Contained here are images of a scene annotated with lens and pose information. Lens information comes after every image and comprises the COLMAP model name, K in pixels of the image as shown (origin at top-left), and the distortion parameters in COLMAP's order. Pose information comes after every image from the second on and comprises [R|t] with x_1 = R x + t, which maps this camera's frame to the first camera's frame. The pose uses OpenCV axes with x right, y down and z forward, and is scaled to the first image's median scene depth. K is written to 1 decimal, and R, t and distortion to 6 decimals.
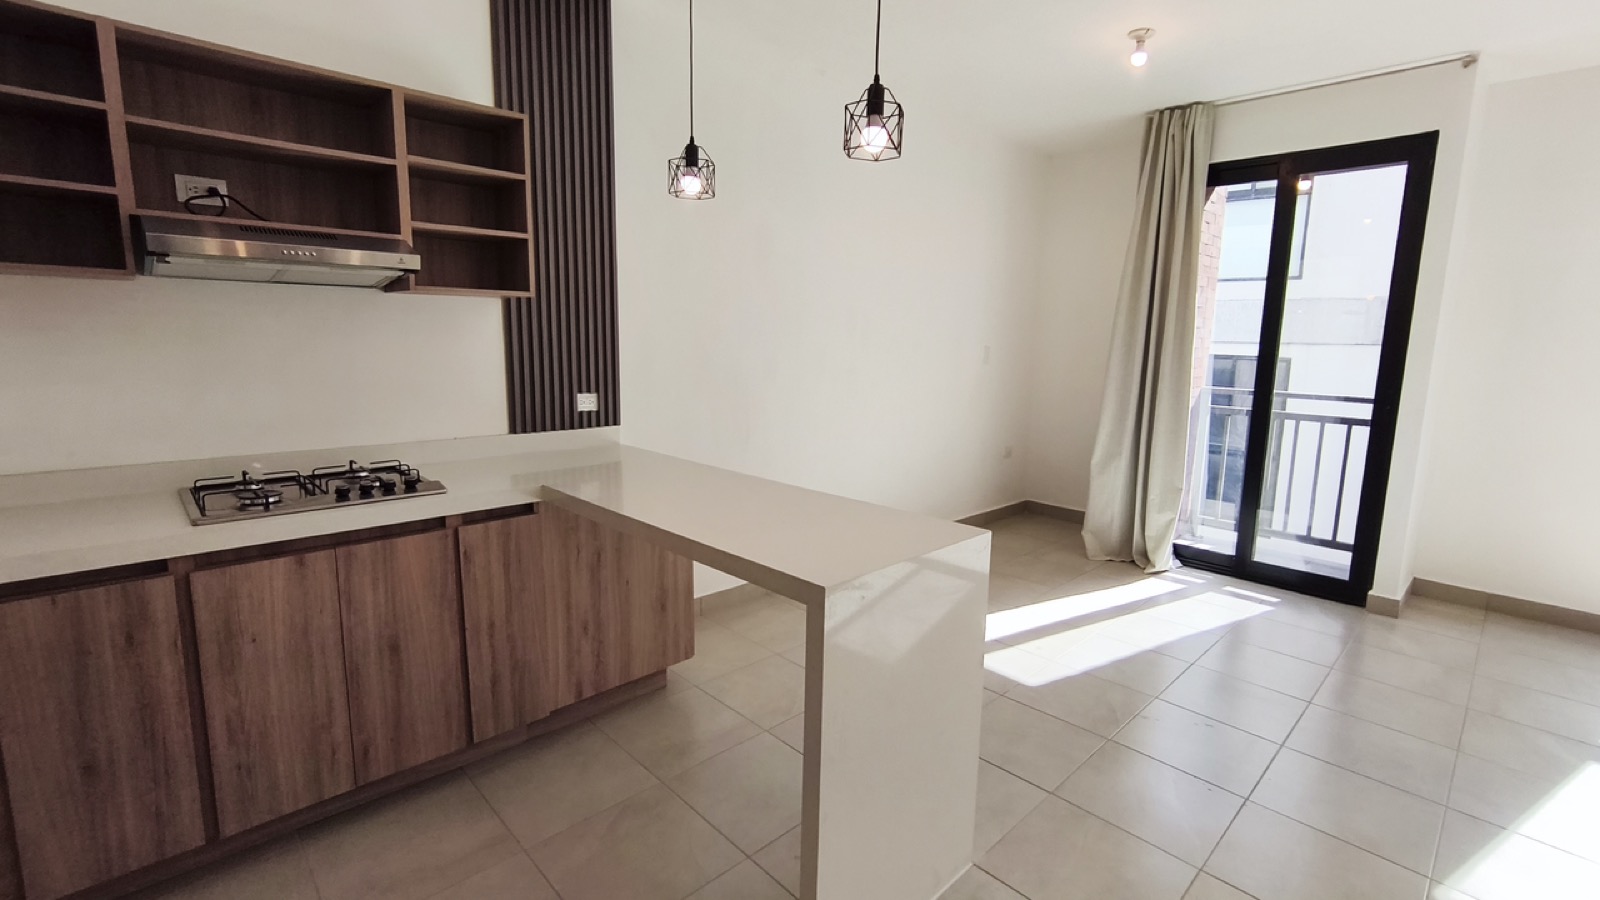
lens RADIAL K [[699.2, 0, 812.9], [0, 699.2, 444.0], [0, 0, 1]] dist [-0.000027, 0.000172]
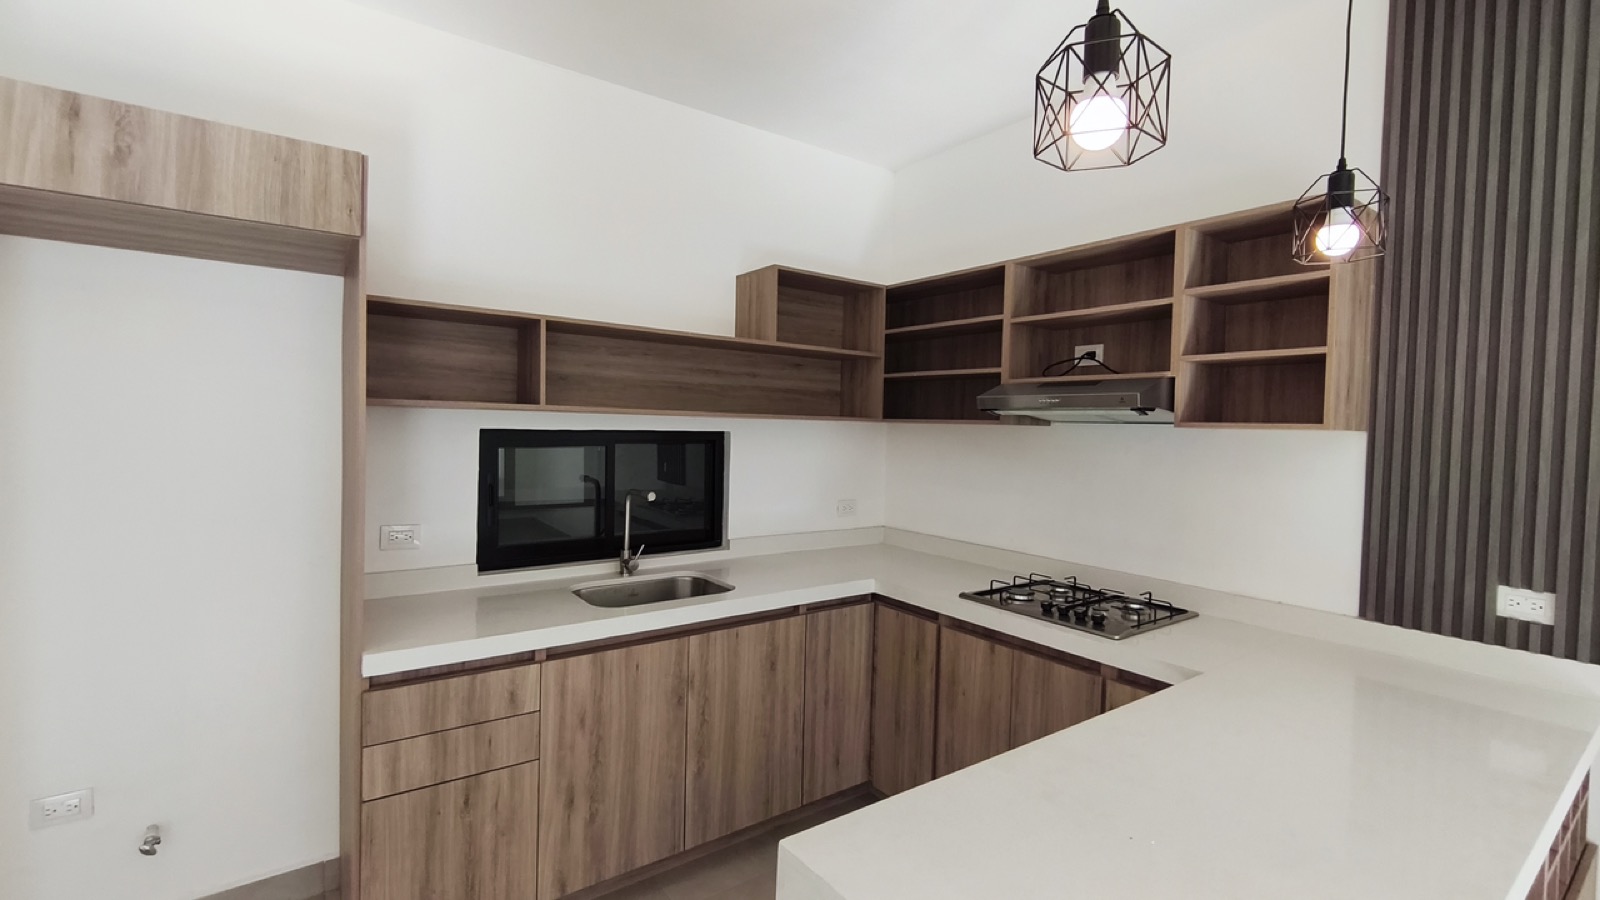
lens RADIAL K [[699.2, 0, 812.9], [0, 699.2, 444.0], [0, 0, 1]] dist [-0.000027, 0.000172]
pose [[-0.134788, 0.002606, -0.990871, 0.343226], [-0.182510, 0.982822, 0.027411, -0.104899], [0.973921, 0.184538, -0.131997, 0.511370]]
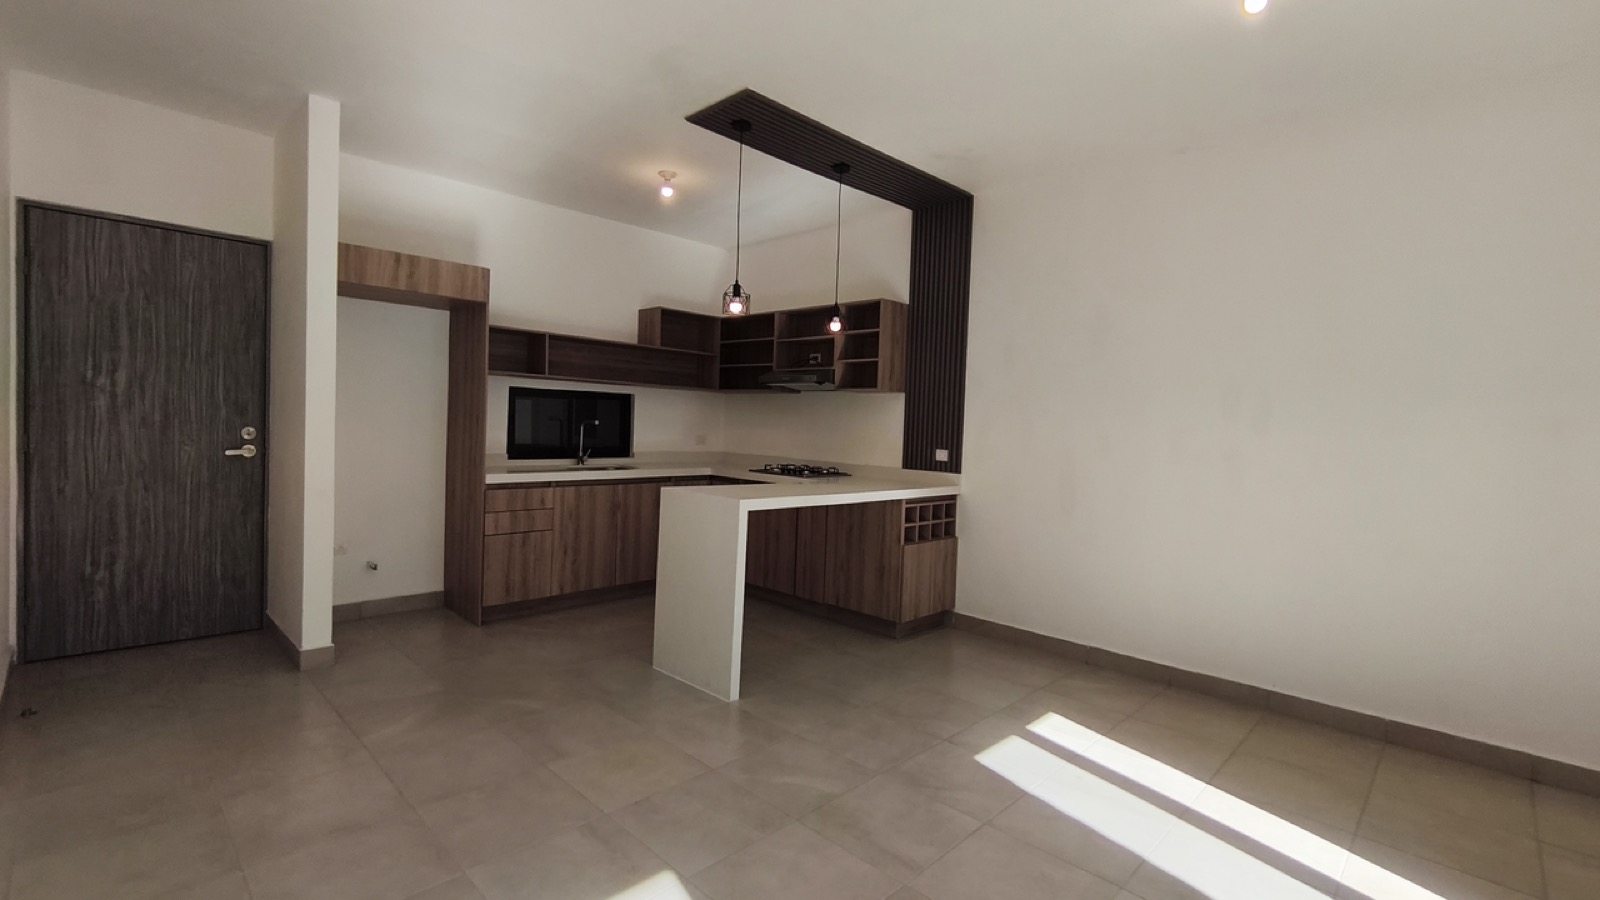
lens RADIAL K [[699.2, 0, 812.9], [0, 699.2, 444.0], [0, 0, 1]] dist [-0.000027, 0.000172]
pose [[0.029767, 0.010509, -0.999502, 1.299650], [-0.192849, 0.981218, 0.004573, -0.038479], [0.980777, 0.192617, 0.031234, 0.704388]]
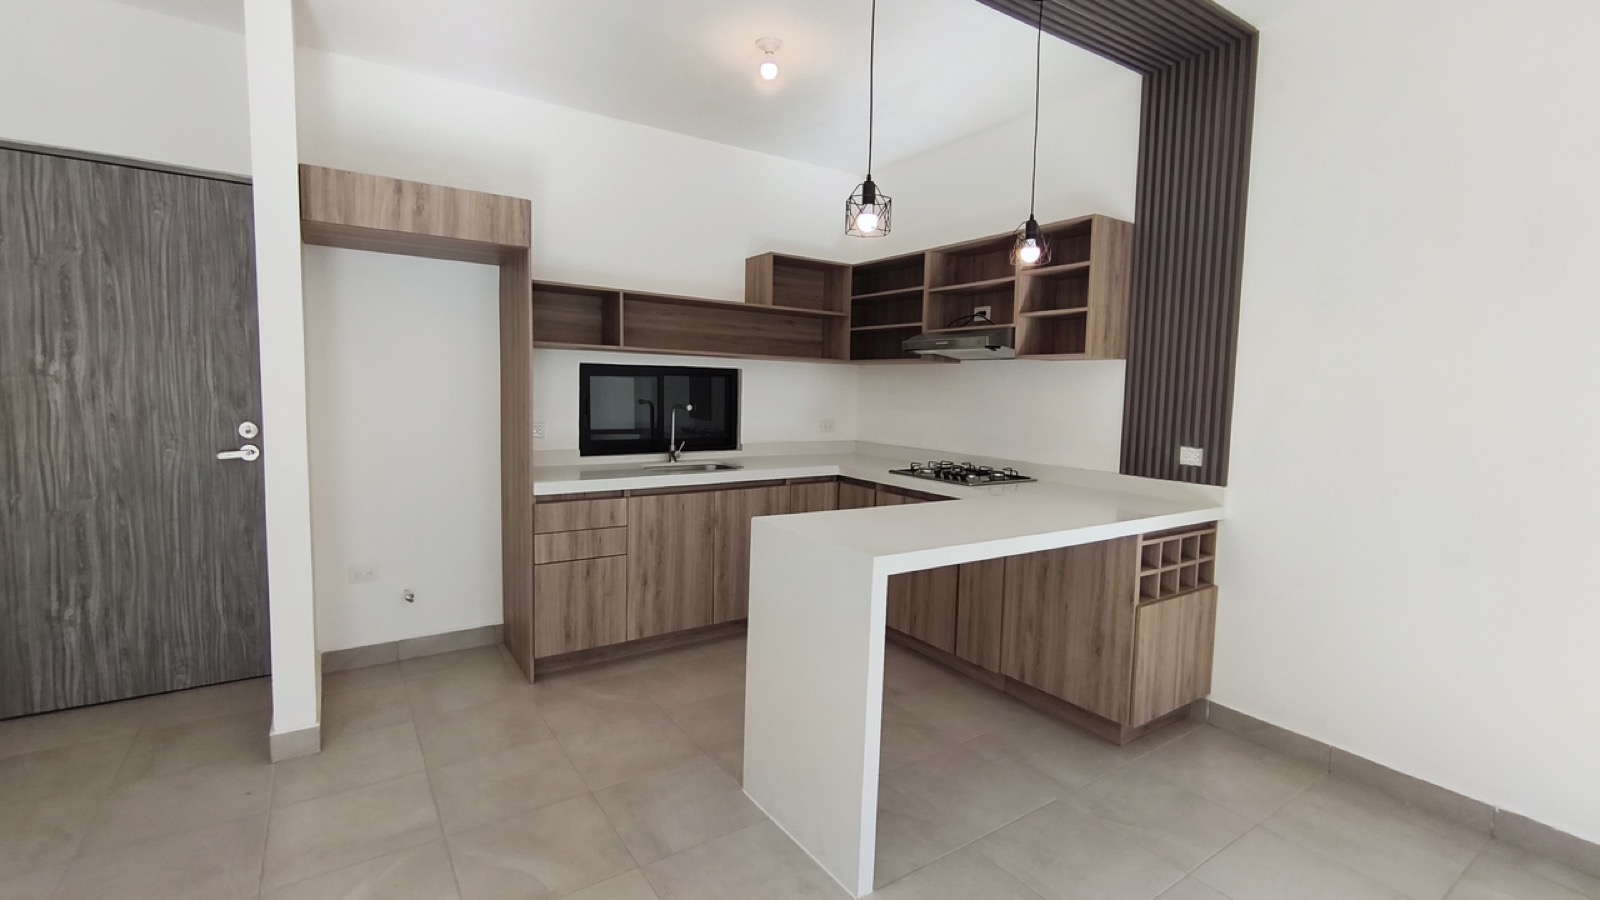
lens RADIAL K [[699.2, 0, 812.9], [0, 699.2, 444.0], [0, 0, 1]] dist [-0.000027, 0.000172]
pose [[-0.169504, 0.054822, -0.984003, 0.797331], [-0.181970, 0.979543, 0.085920, -0.068847], [0.968584, 0.193623, -0.156061, 0.666734]]
